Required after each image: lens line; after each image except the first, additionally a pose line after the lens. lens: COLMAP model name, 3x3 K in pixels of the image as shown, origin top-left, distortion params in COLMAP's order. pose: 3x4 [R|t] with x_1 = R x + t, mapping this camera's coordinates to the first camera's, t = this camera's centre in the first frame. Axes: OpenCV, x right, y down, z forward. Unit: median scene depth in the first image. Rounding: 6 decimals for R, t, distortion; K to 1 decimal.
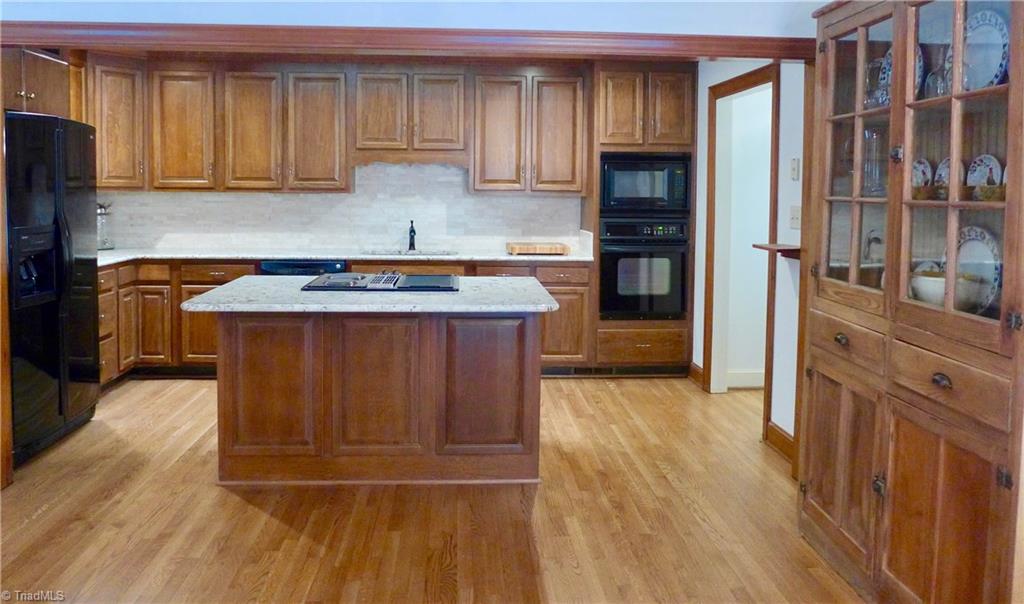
lens RADIAL K [[731.6, 0, 510.0], [0, 731.6, 227.6], [0, 0, 1]] dist [-0.054513, 0.000093]
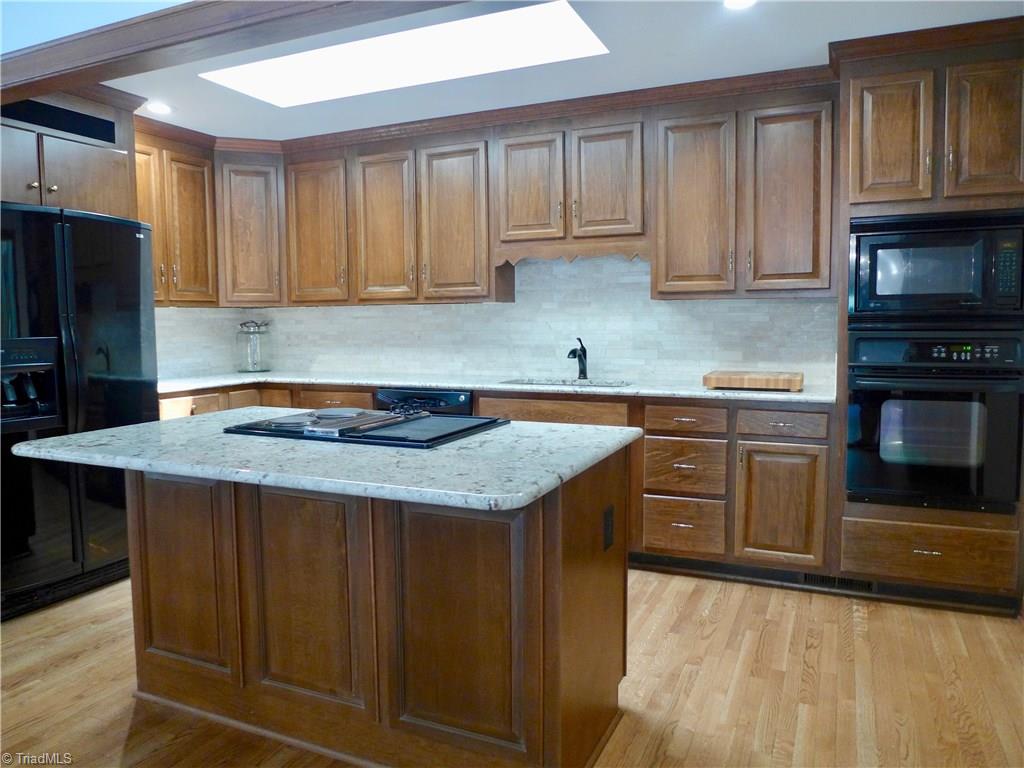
lens RADIAL K [[733.6, 0, 512.0], [0, 733.6, 384.0], [0, 0, 1]] dist [-0.068876, 0.031880]
pose [[0.880461, 0.023033, -0.473558, 0.158152], [-0.007987, 0.999398, 0.033758, 0.012297], [0.474051, -0.025940, 0.880115, 0.346674]]
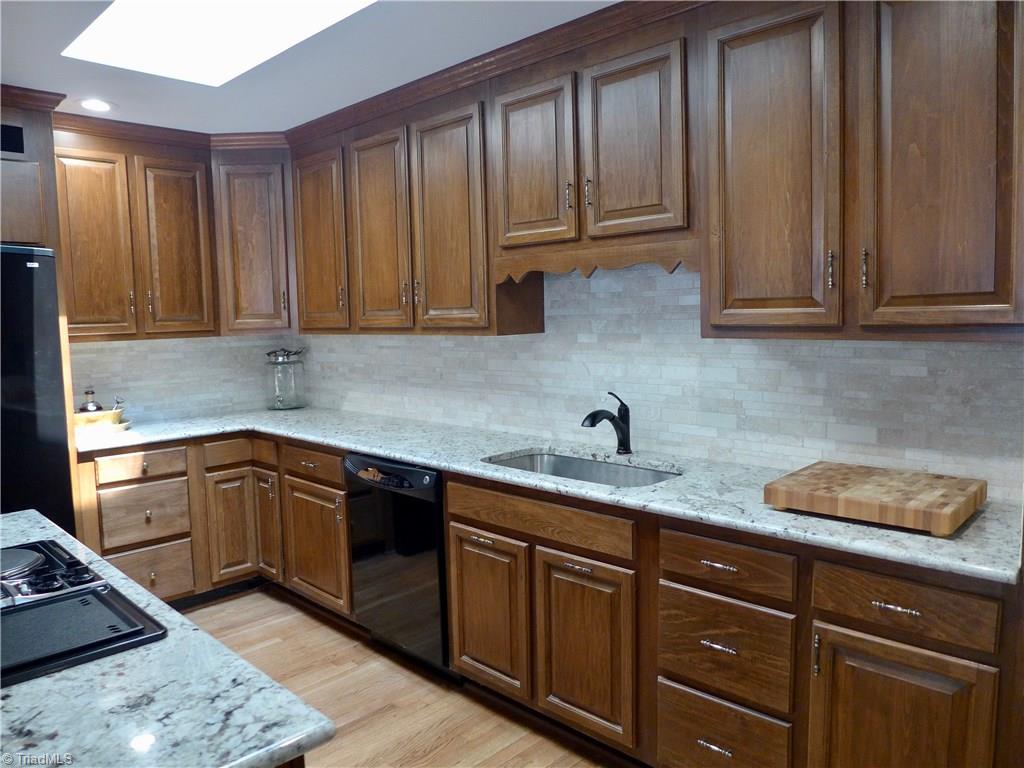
lens RADIAL K [[733.6, 0, 512.0], [0, 733.6, 384.0], [0, 0, 1]] dist [-0.068876, 0.031880]
pose [[0.666541, 0.045806, -0.744060, 0.179306], [-0.011460, 0.998622, 0.051210, -0.039850], [0.745380, -0.025607, 0.666148, 0.670165]]
